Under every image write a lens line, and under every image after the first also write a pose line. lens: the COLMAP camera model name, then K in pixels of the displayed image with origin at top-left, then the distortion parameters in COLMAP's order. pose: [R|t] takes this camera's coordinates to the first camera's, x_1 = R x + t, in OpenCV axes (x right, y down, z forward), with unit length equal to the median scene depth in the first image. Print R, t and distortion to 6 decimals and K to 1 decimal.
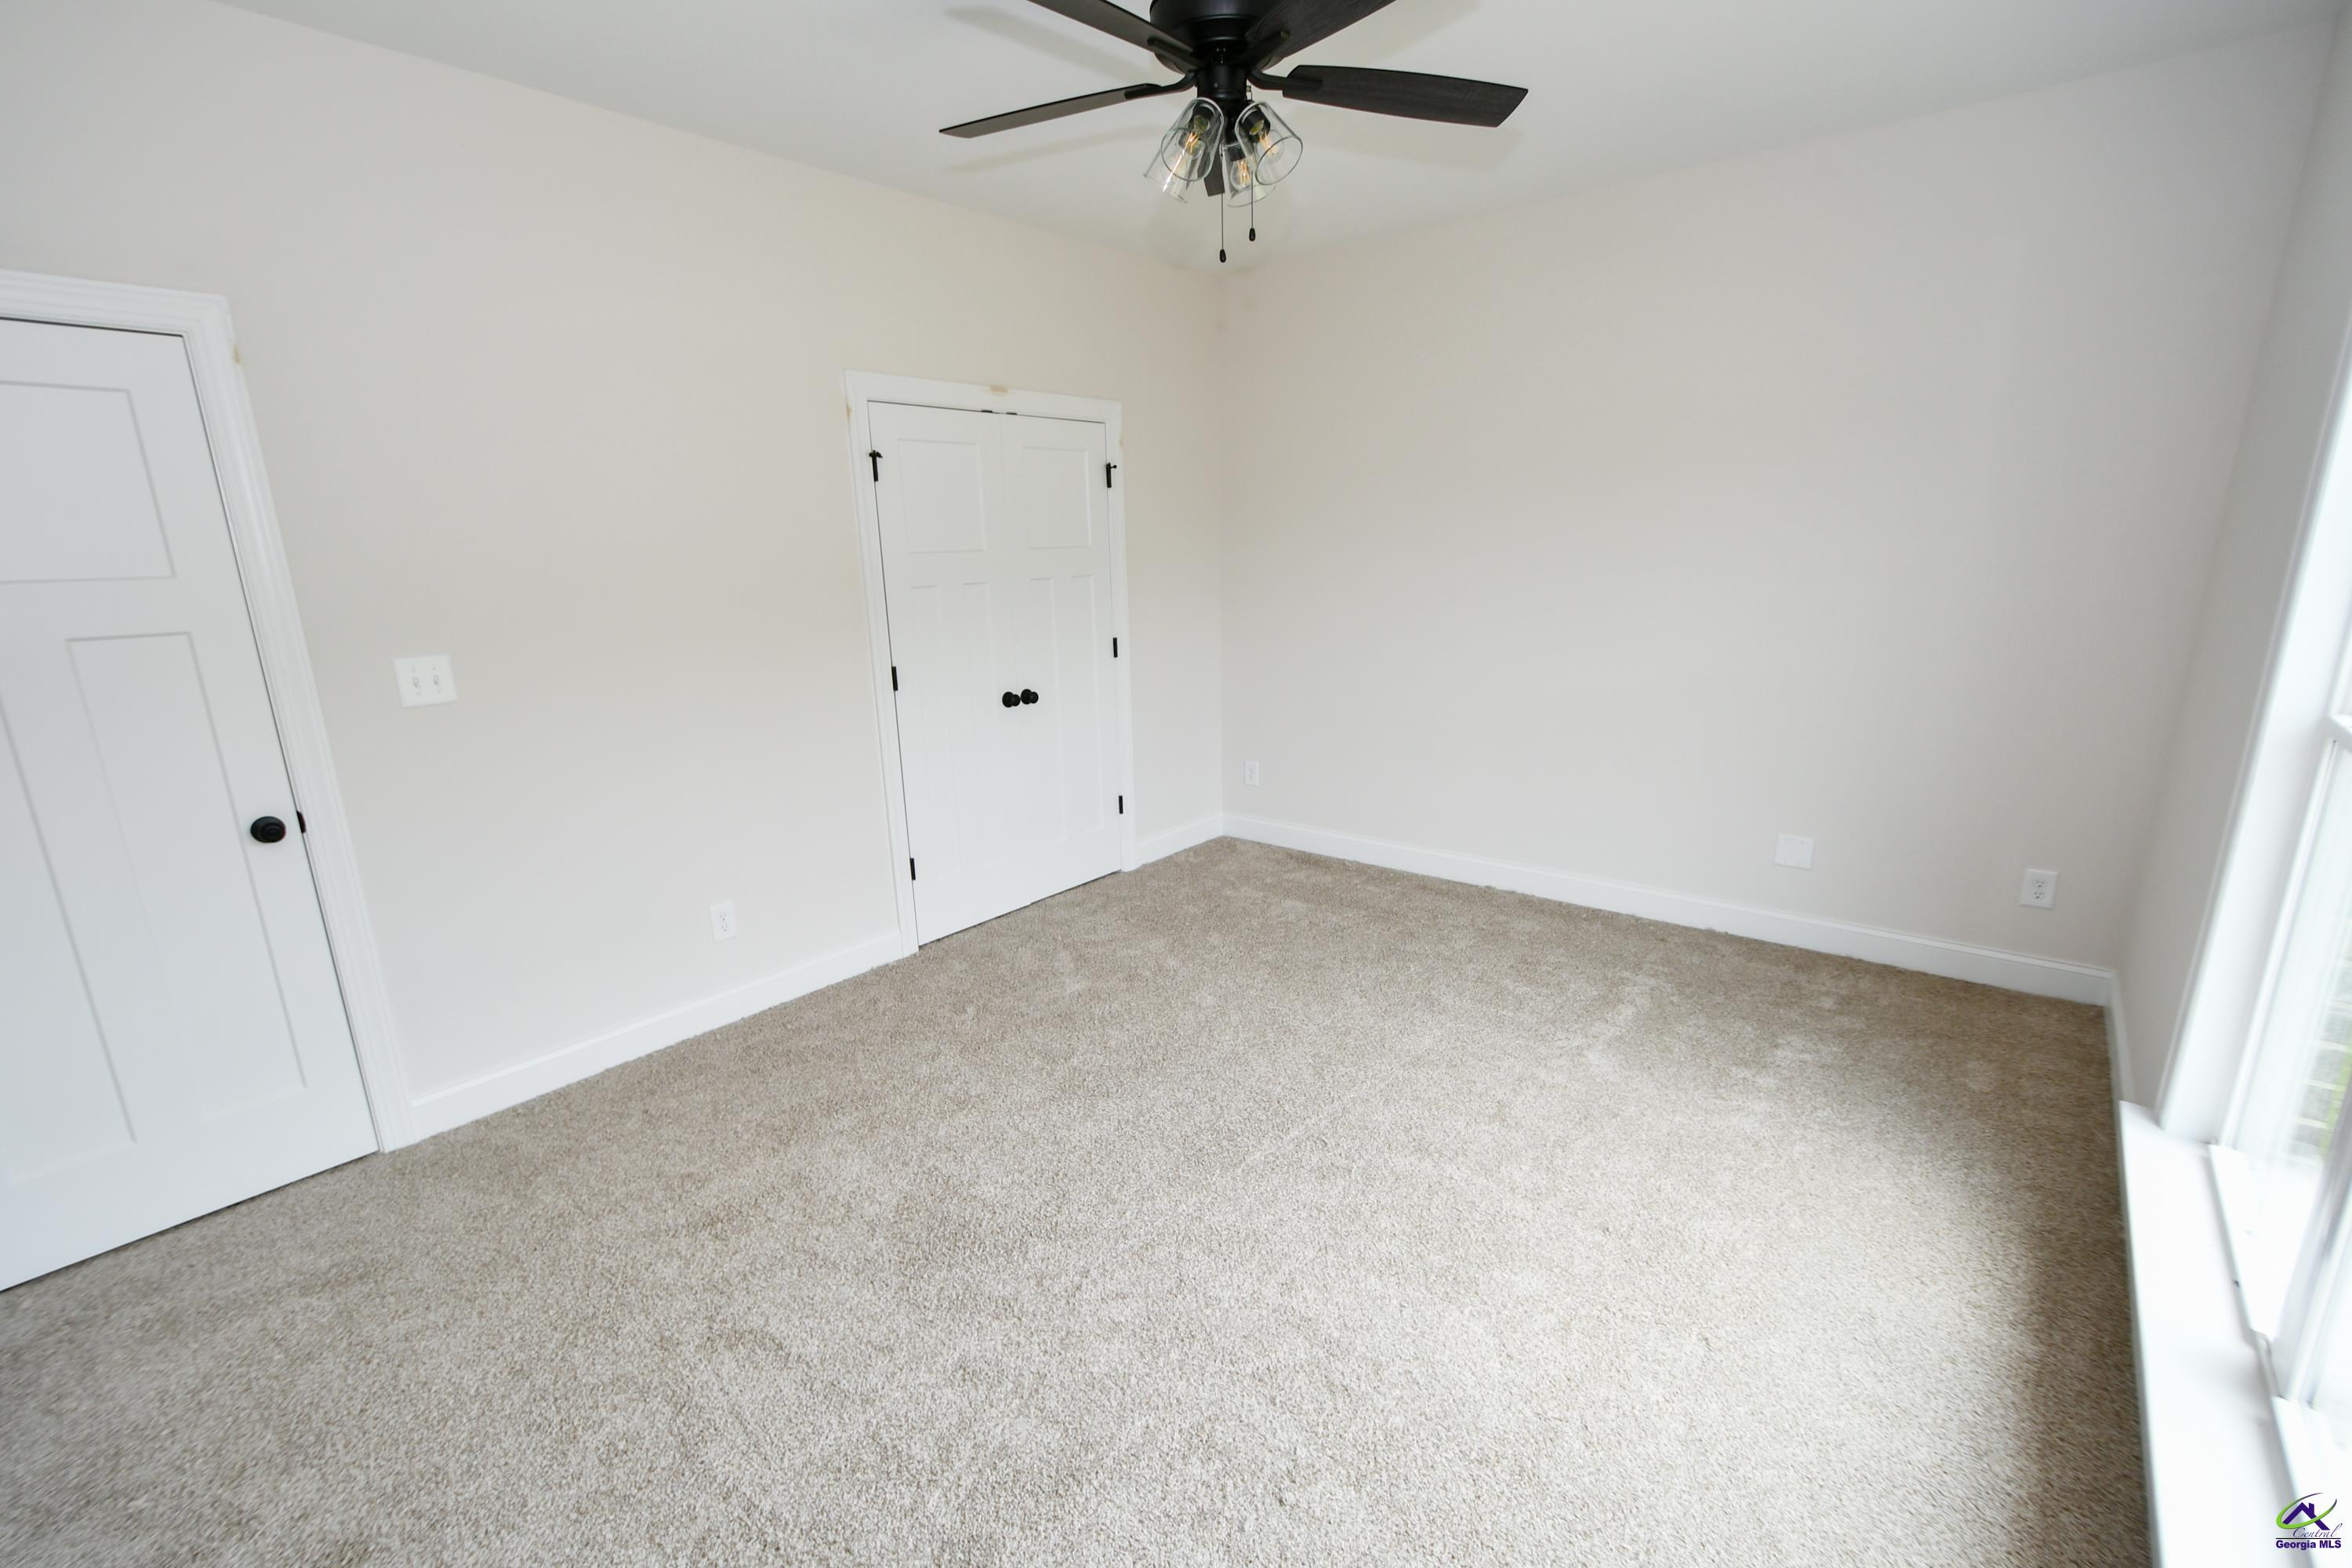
lens RADIAL K [[1033.1, 0, 1152.6], [0, 1033.1, 818.7], [0, 0, 1]] dist [0.002716, -0.004636]
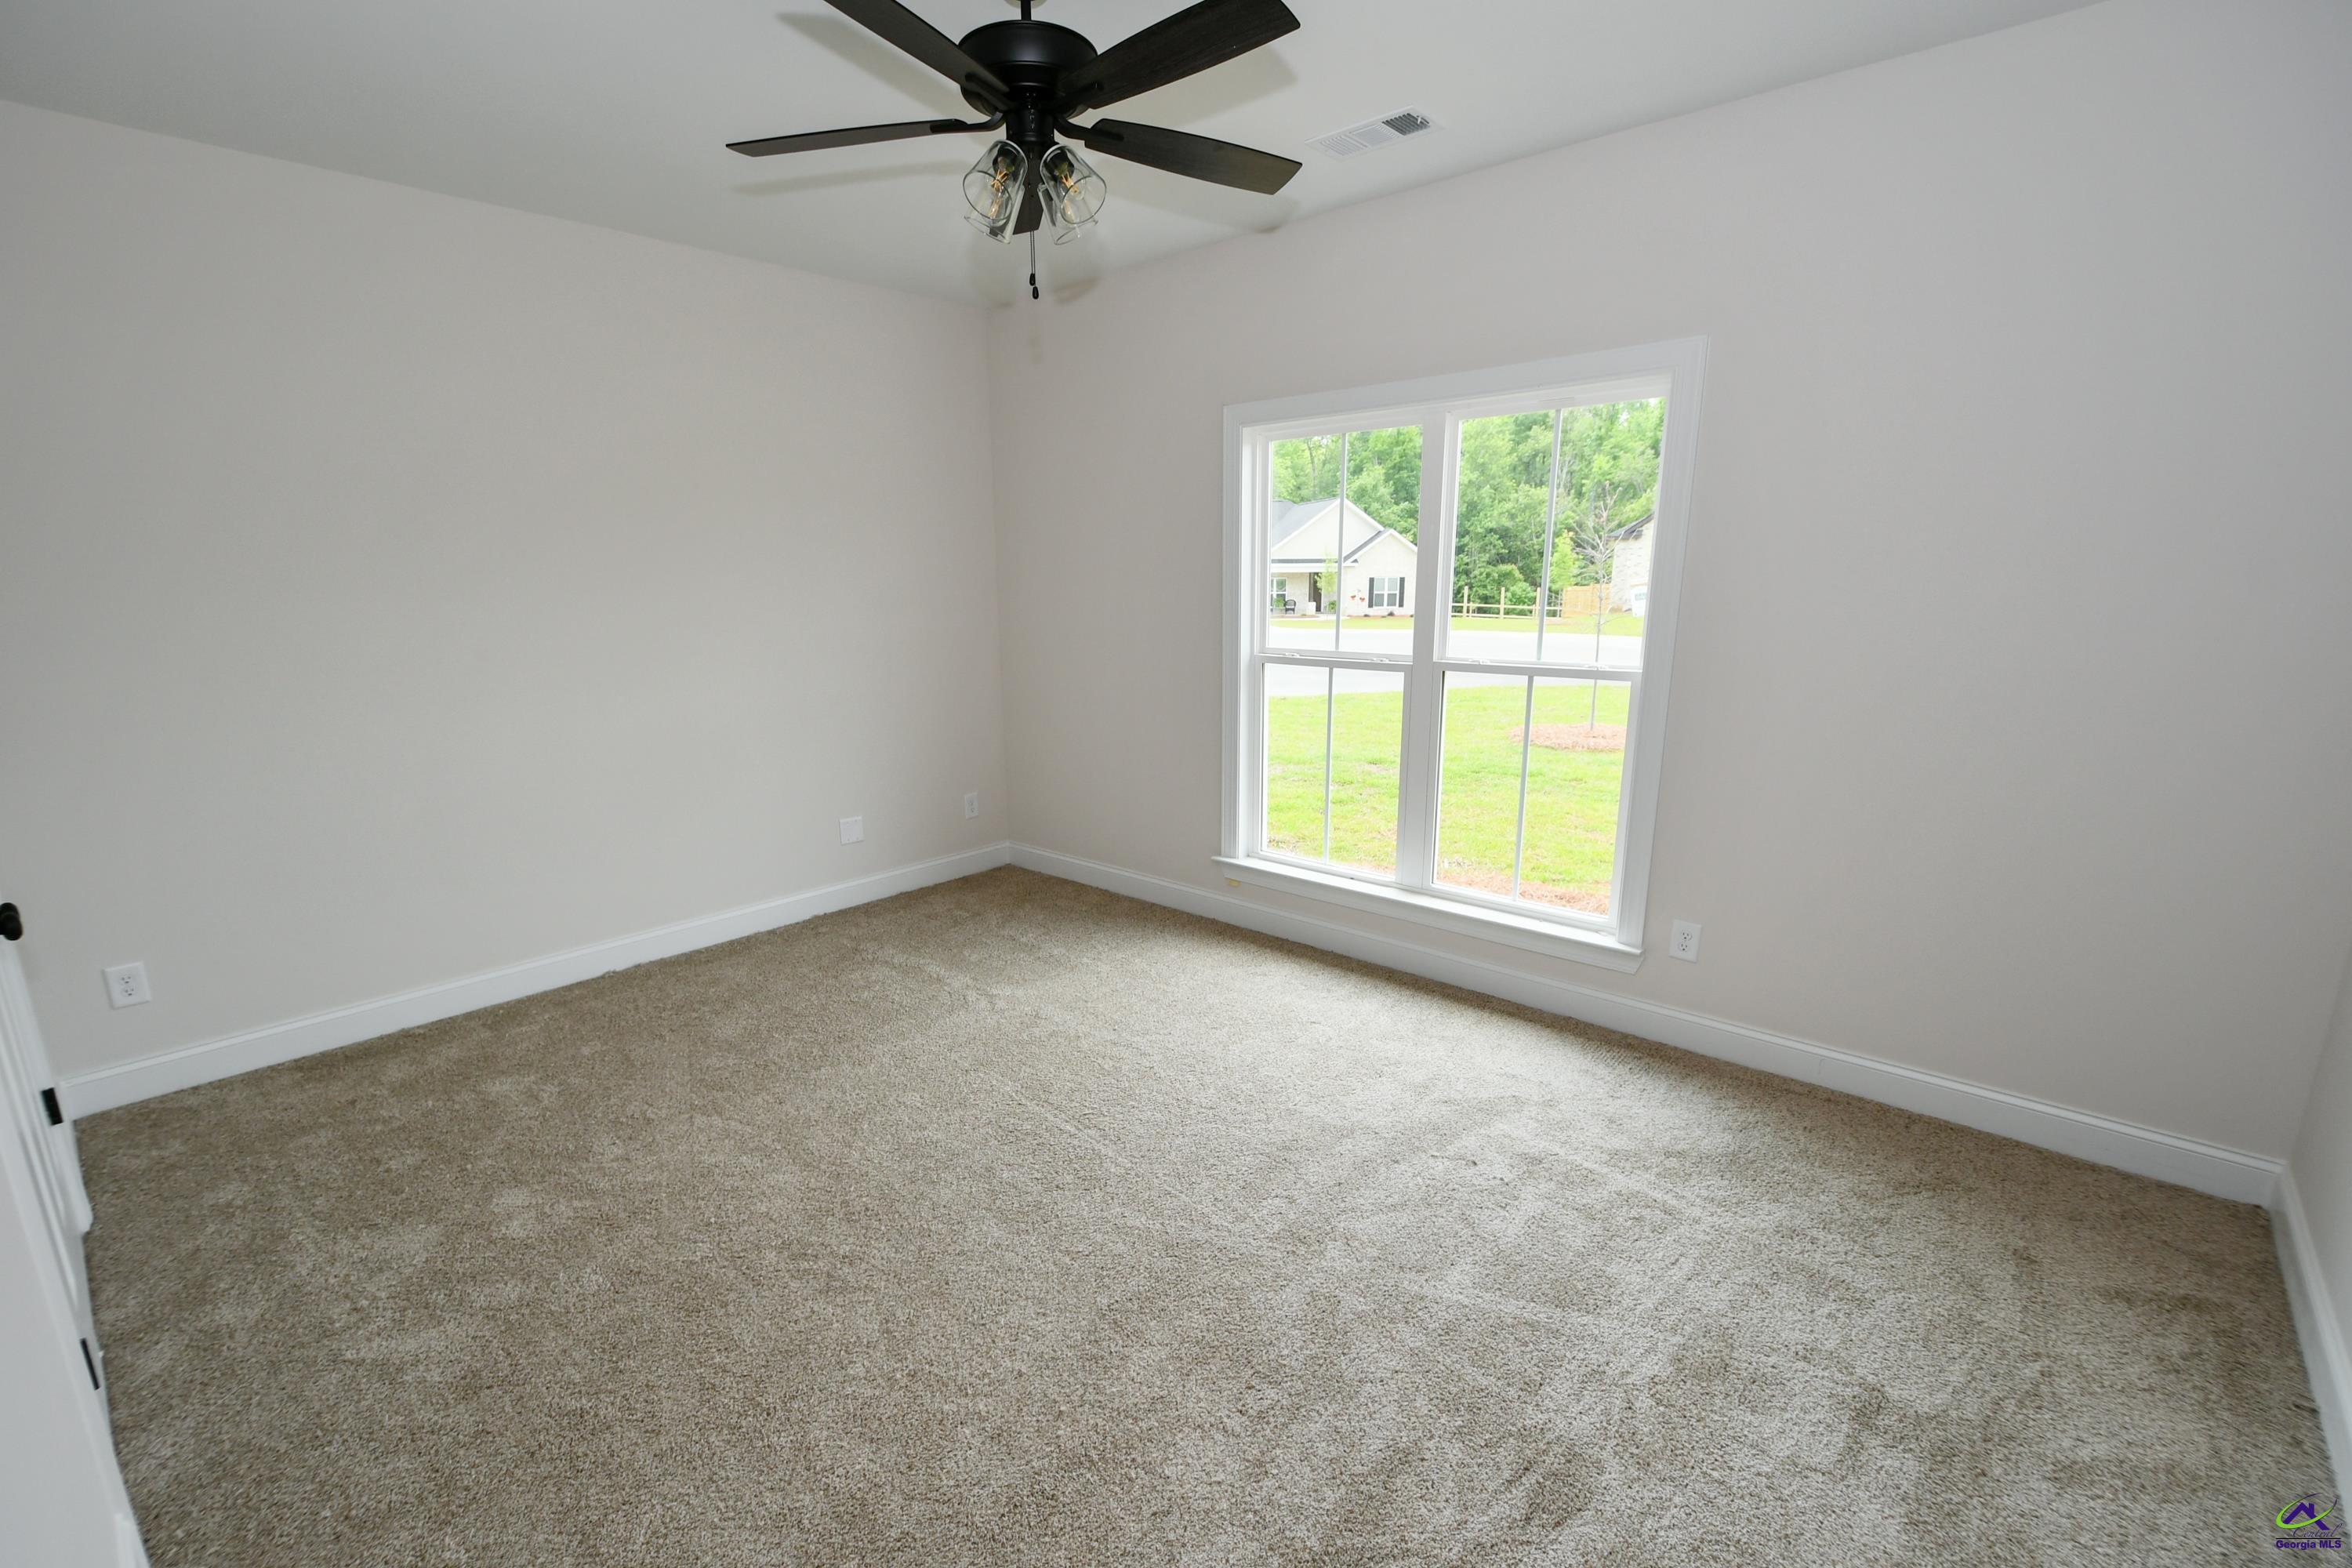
lens RADIAL K [[1033.1, 0, 1152.6], [0, 1033.1, 818.7], [0, 0, 1]] dist [0.002716, -0.004636]
pose [[0.033171, -0.209788, 0.977184, -0.639896], [0.265006, 0.944572, 0.193791, -0.137955], [-0.963676, 0.252531, 0.086928, 0.565071]]
